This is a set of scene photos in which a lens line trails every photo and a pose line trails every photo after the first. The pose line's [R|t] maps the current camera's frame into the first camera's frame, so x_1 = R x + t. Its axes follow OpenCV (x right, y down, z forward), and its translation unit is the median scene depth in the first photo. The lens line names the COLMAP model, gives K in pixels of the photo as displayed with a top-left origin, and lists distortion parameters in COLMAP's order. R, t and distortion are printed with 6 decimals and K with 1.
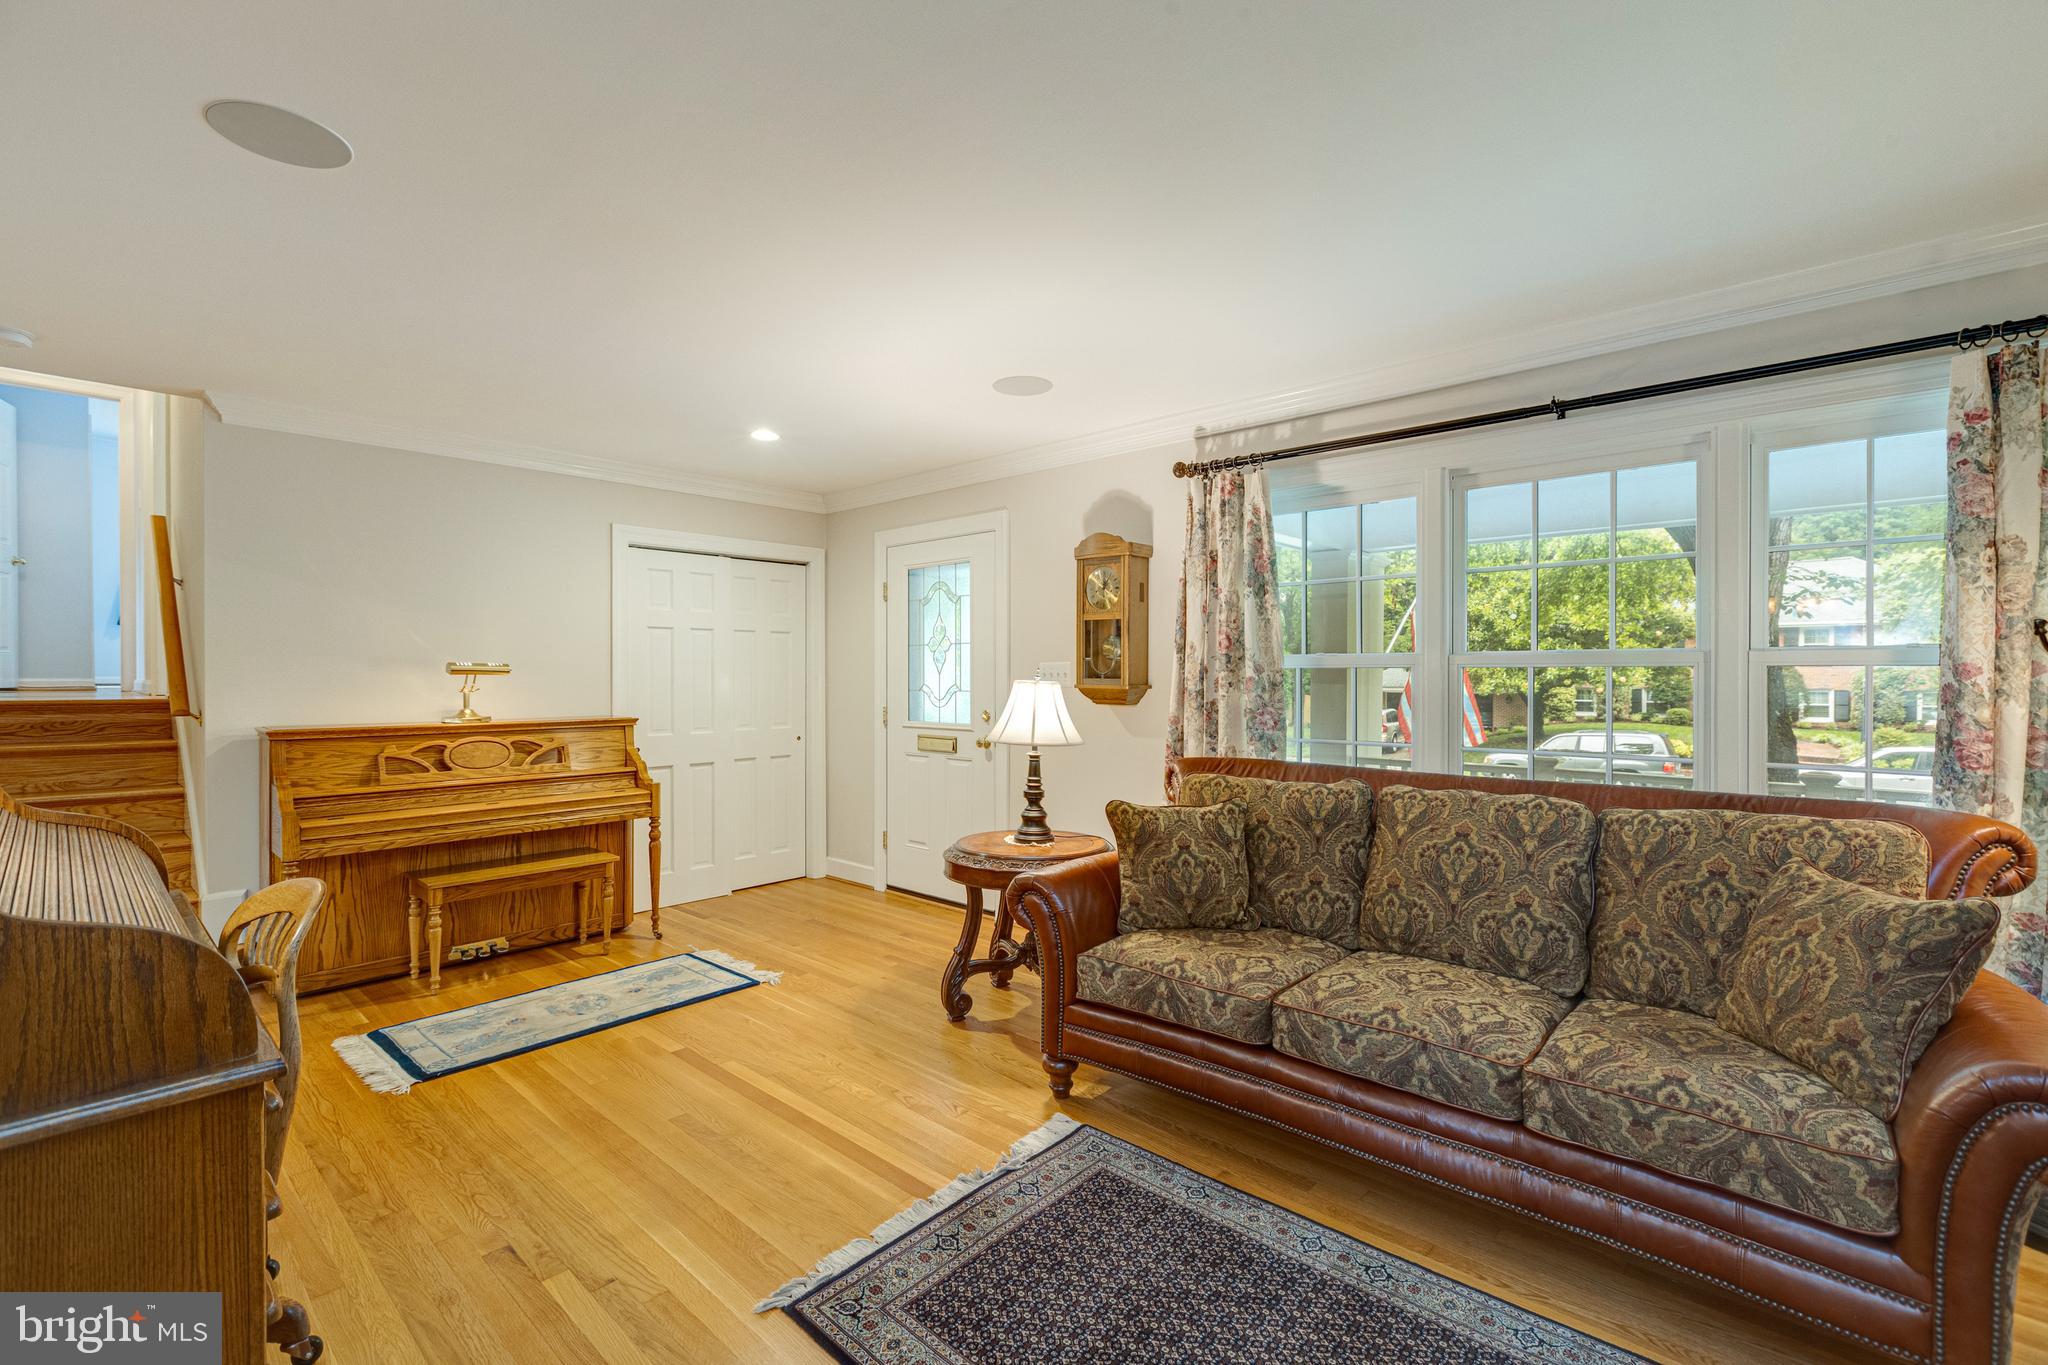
lens RADIAL K [[905.0, 0, 1028.9], [0, 905.0, 681.0], [0, 0, 1]] dist [0.007935, -0.004227]
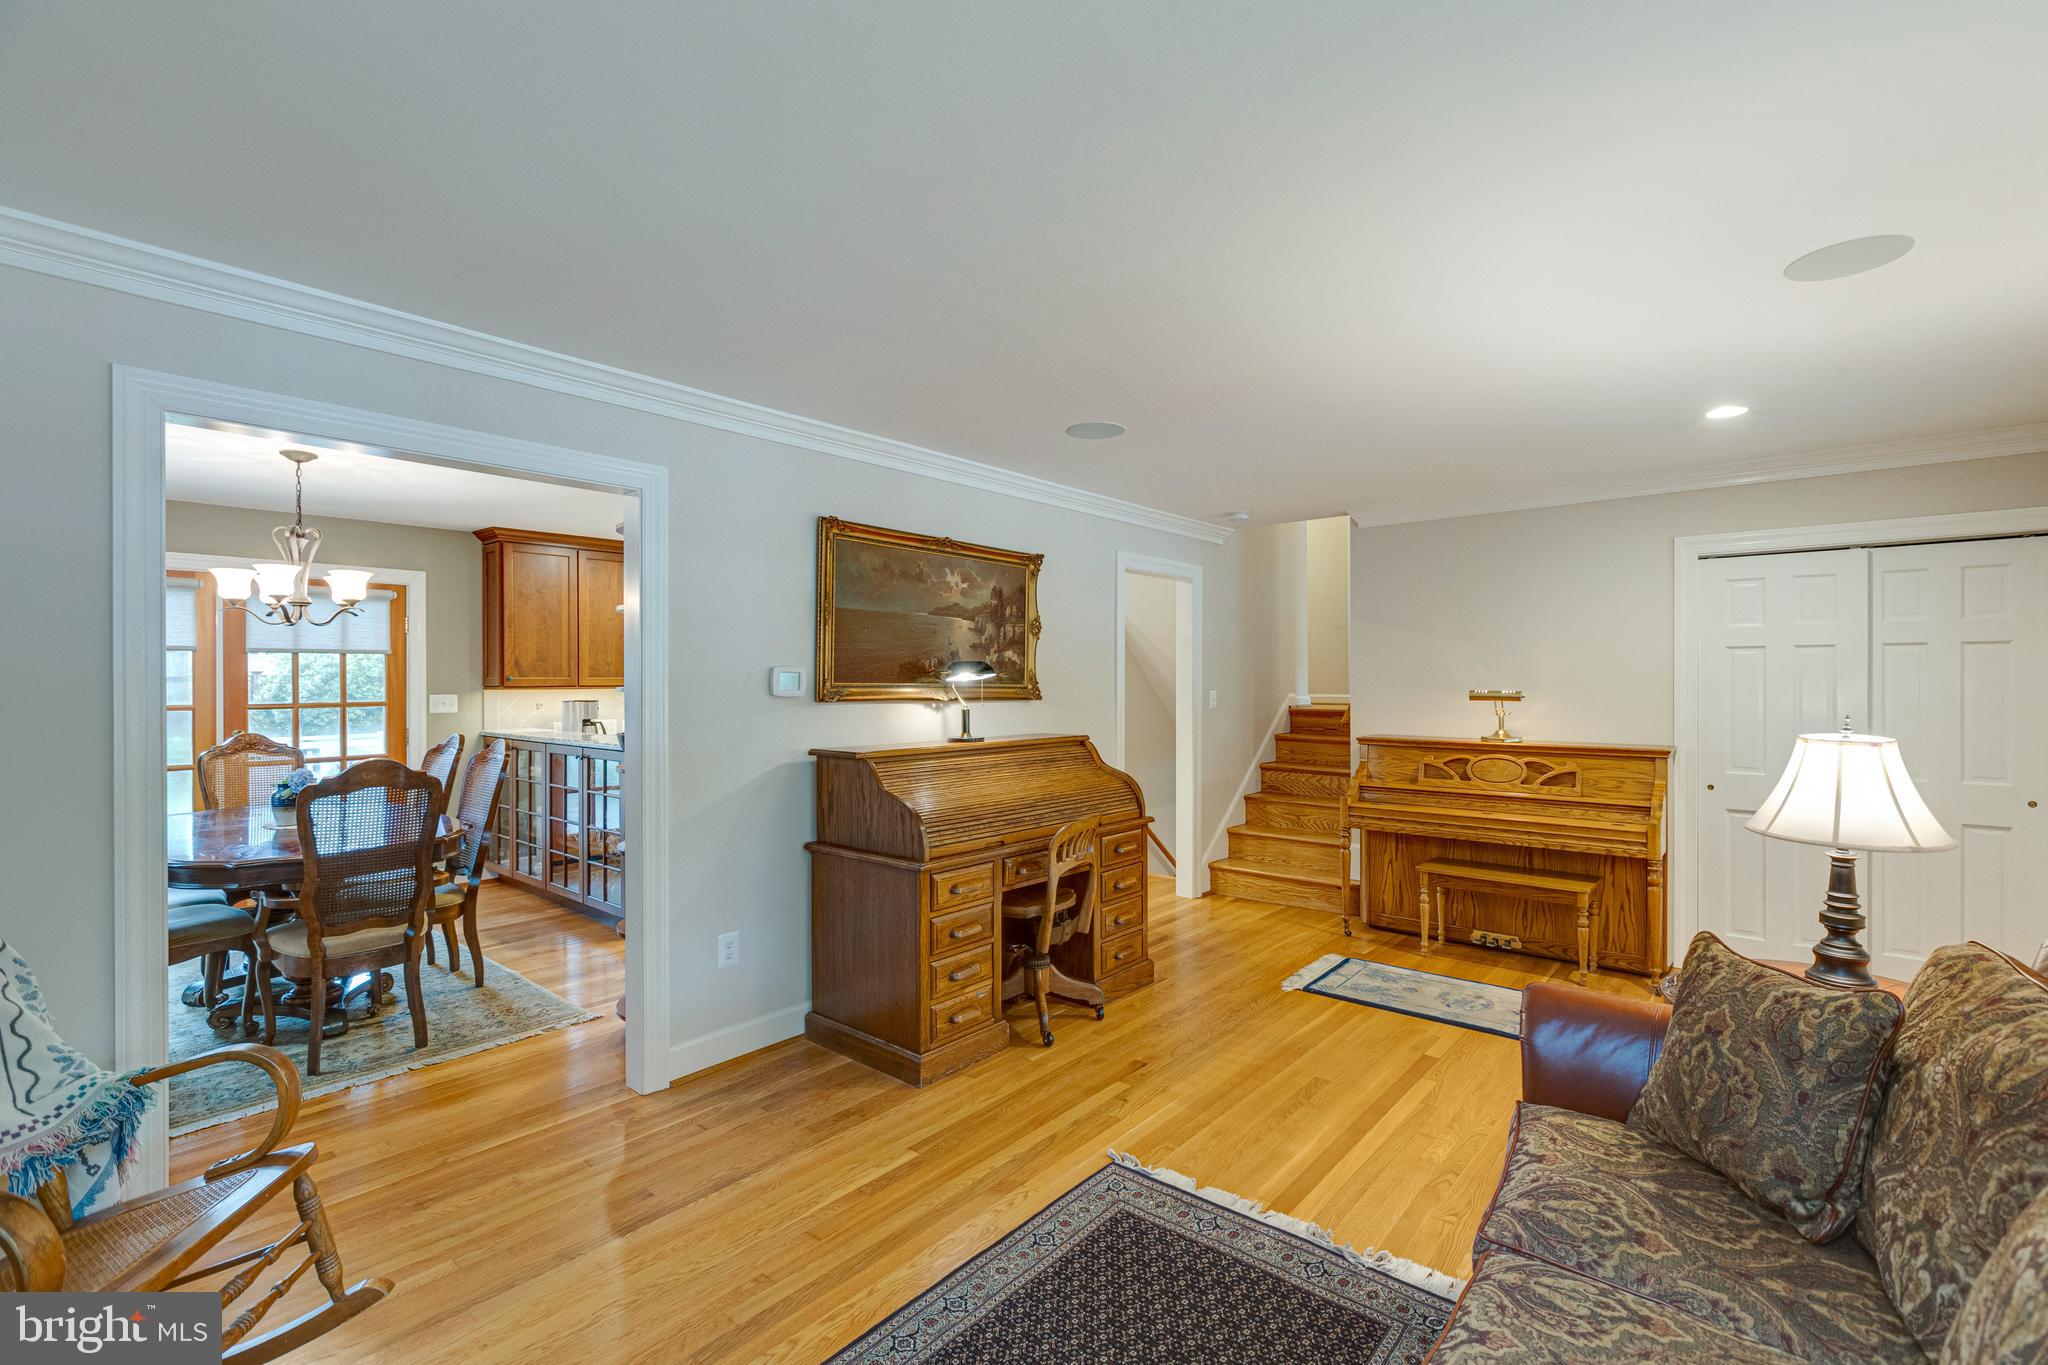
lens RADIAL K [[905.0, 0, 1028.9], [0, 905.0, 681.0], [0, 0, 1]] dist [0.007935, -0.004227]
pose [[0.033922, 0.001721, -0.999423, 0.584405], [-0.005026, 0.999986, 0.001552, -0.034506], [0.999412, 0.004971, 0.033930, 0.414440]]
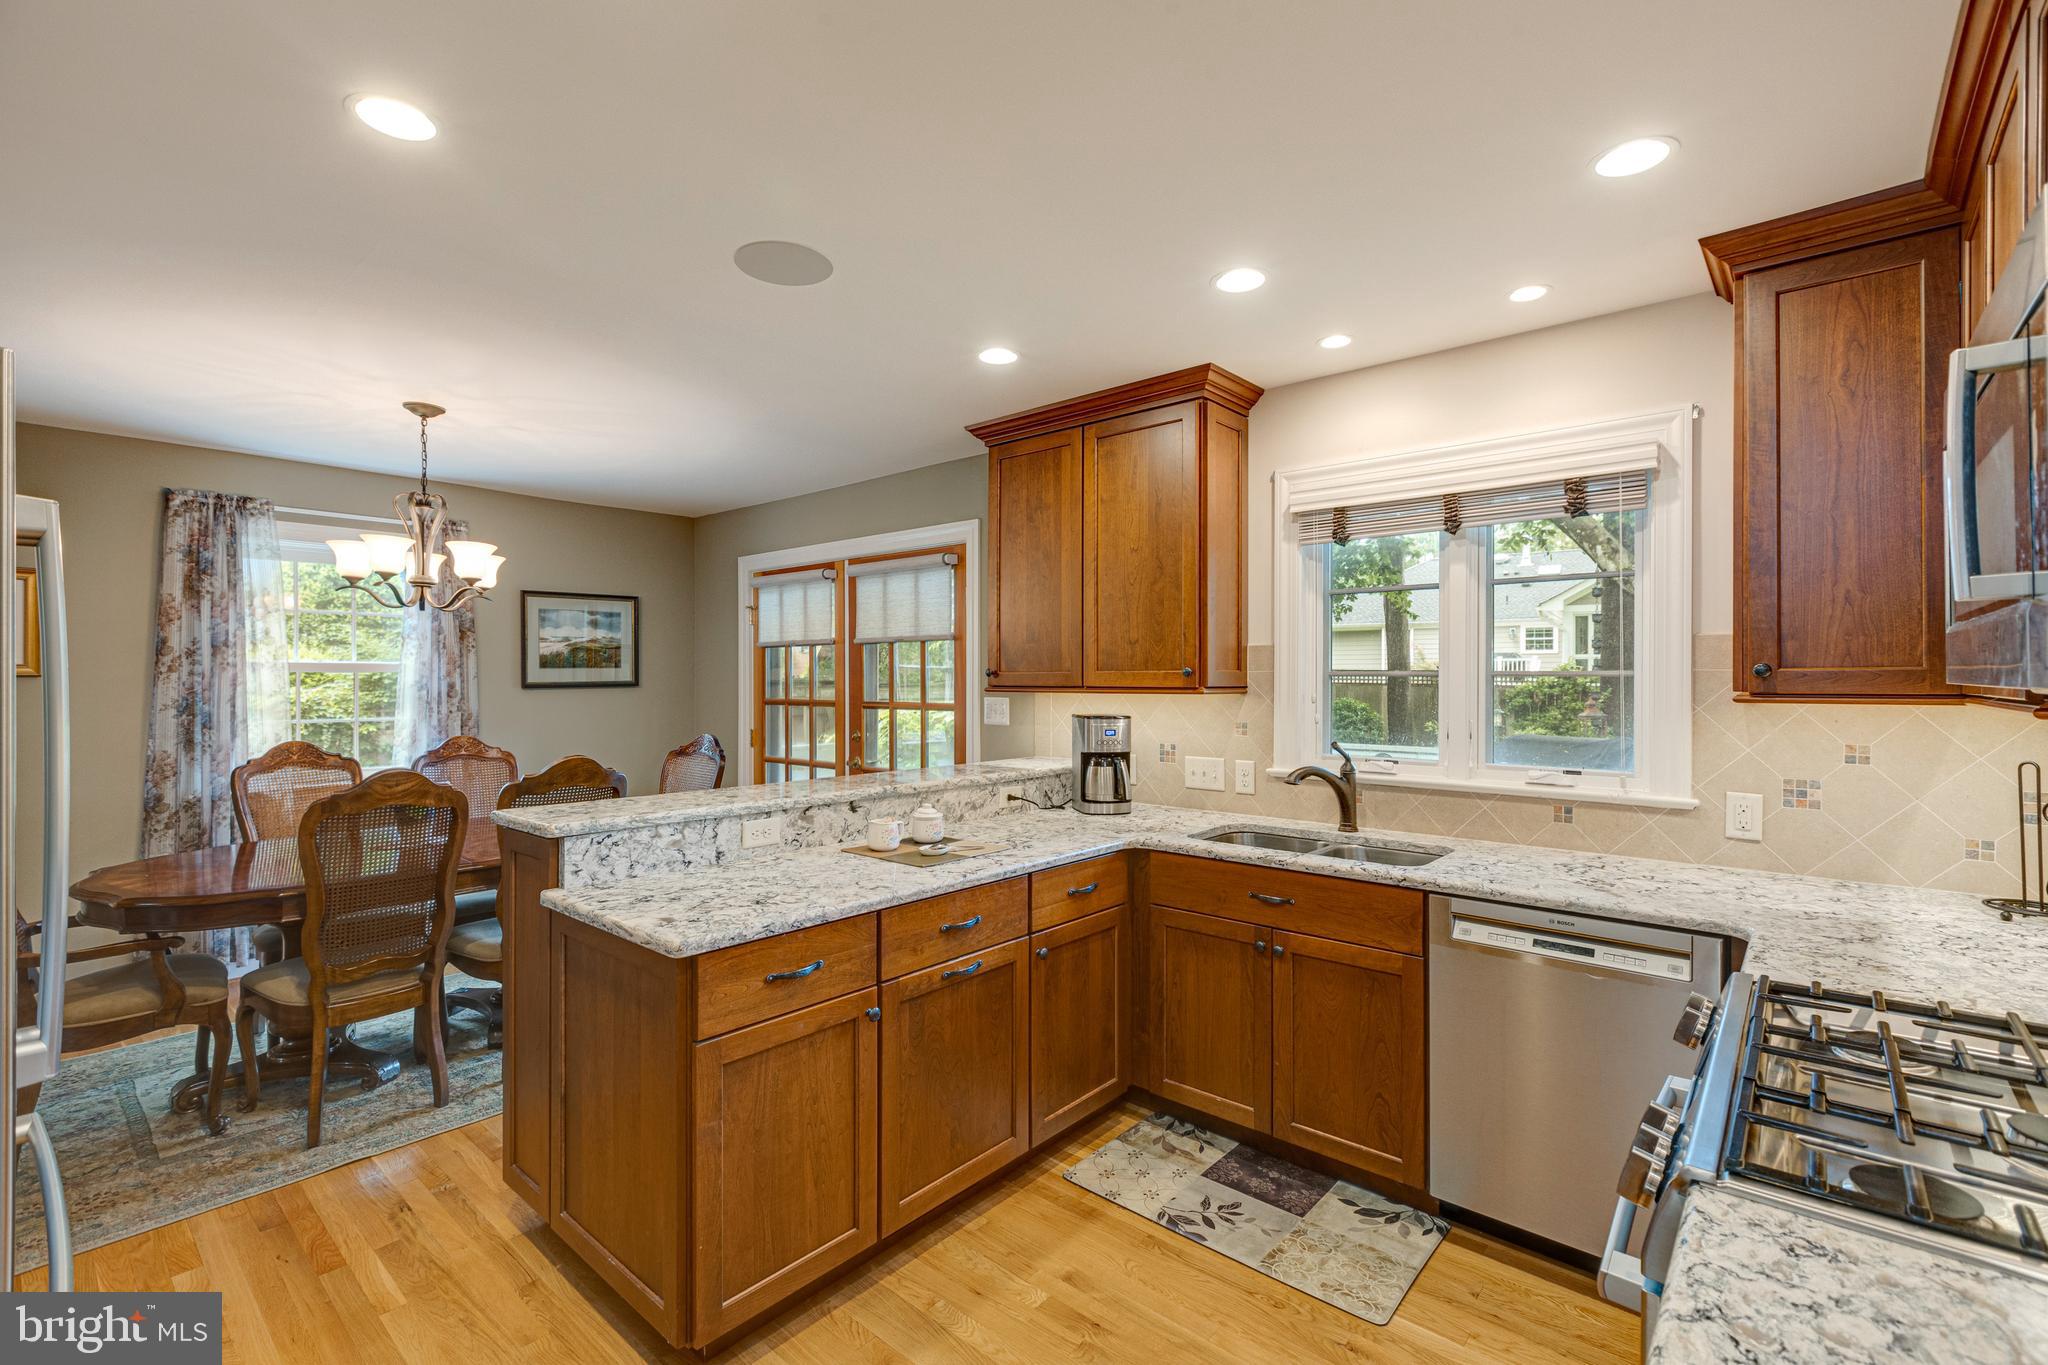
lens RADIAL K [[907.0, 0, 1028.4], [0, 907.0, 680.0], [0, 0, 1]] dist [0.000968, -0.000375]
pose [[-0.999628, -0.001590, -0.027212, -1.150184], [-0.001826, 0.999961, 0.008643, -0.032834], [0.027197, 0.008690, -0.999592, 0.518953]]
